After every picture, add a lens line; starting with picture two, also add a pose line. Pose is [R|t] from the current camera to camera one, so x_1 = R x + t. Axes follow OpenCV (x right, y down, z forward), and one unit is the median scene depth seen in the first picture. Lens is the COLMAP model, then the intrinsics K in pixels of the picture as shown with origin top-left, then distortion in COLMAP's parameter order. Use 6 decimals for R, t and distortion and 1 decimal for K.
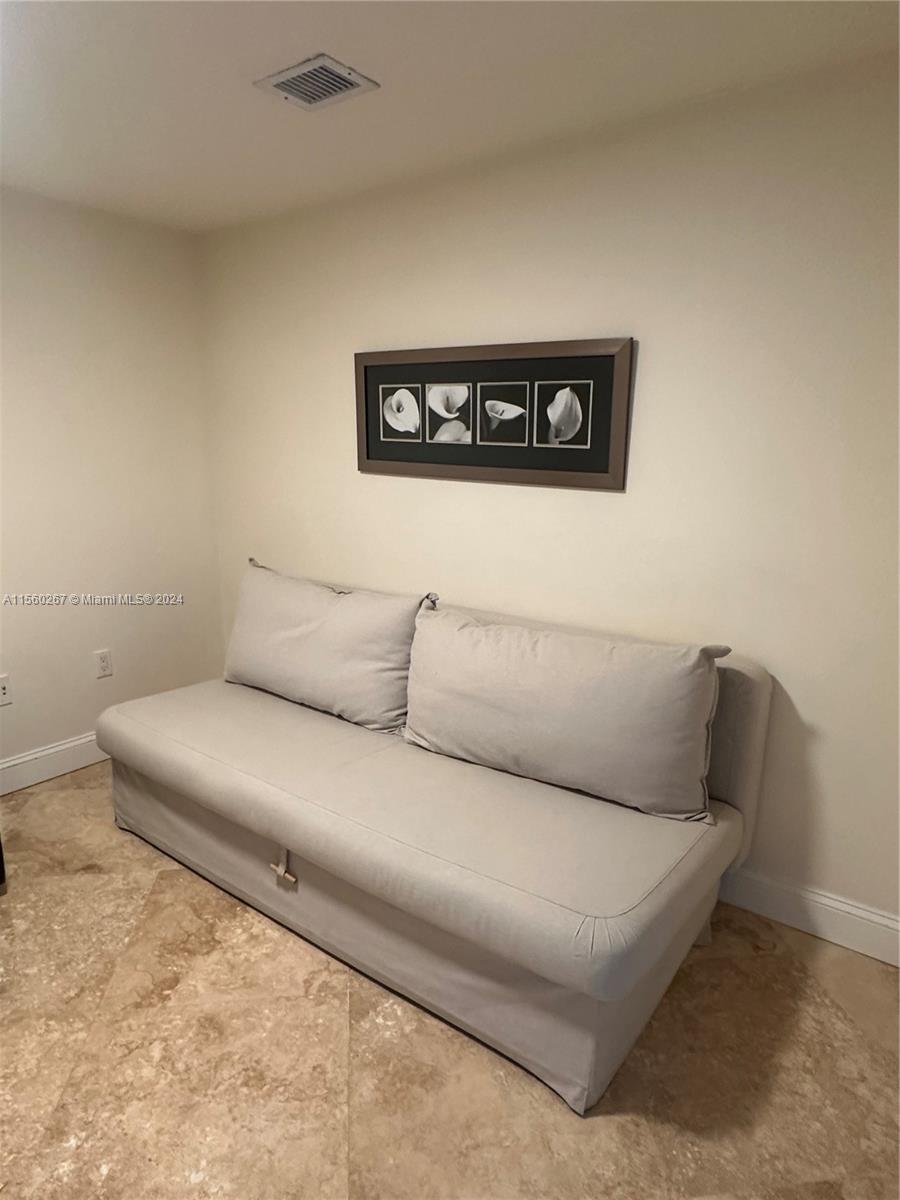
lens RADIAL K [[741.5, 0, 449.3], [0, 741.5, 603.4], [0, 0, 1]] dist [0.007300, 0.003033]
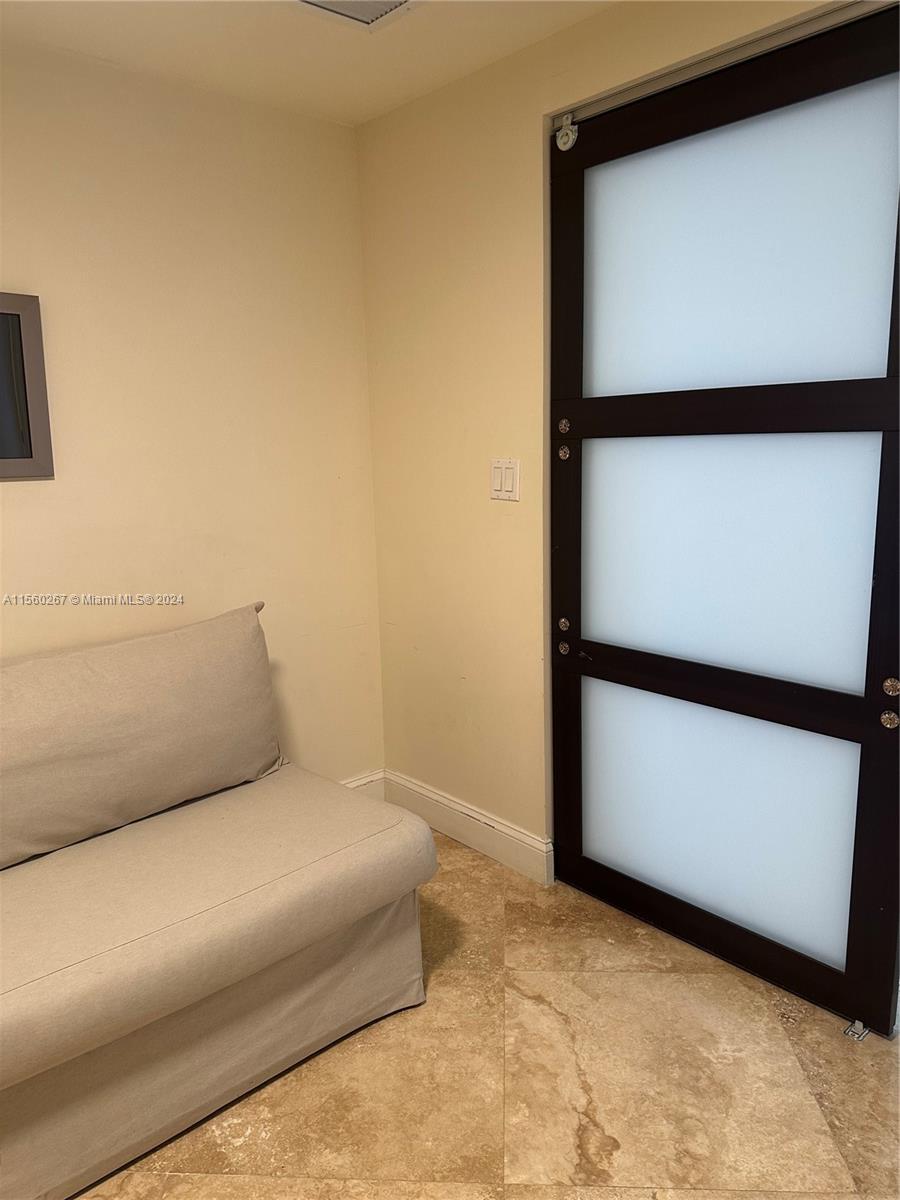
lens RADIAL K [[847.5, 0, 448.2], [0, 847.5, 596.8], [0, 0, 1]] dist [0.000333, -0.003585]
pose [[0.206948, -0.205418, 0.956544, -0.830038], [0.250954, 0.956143, 0.151038, -0.070637], [-0.945619, 0.208791, 0.249422, 0.477002]]
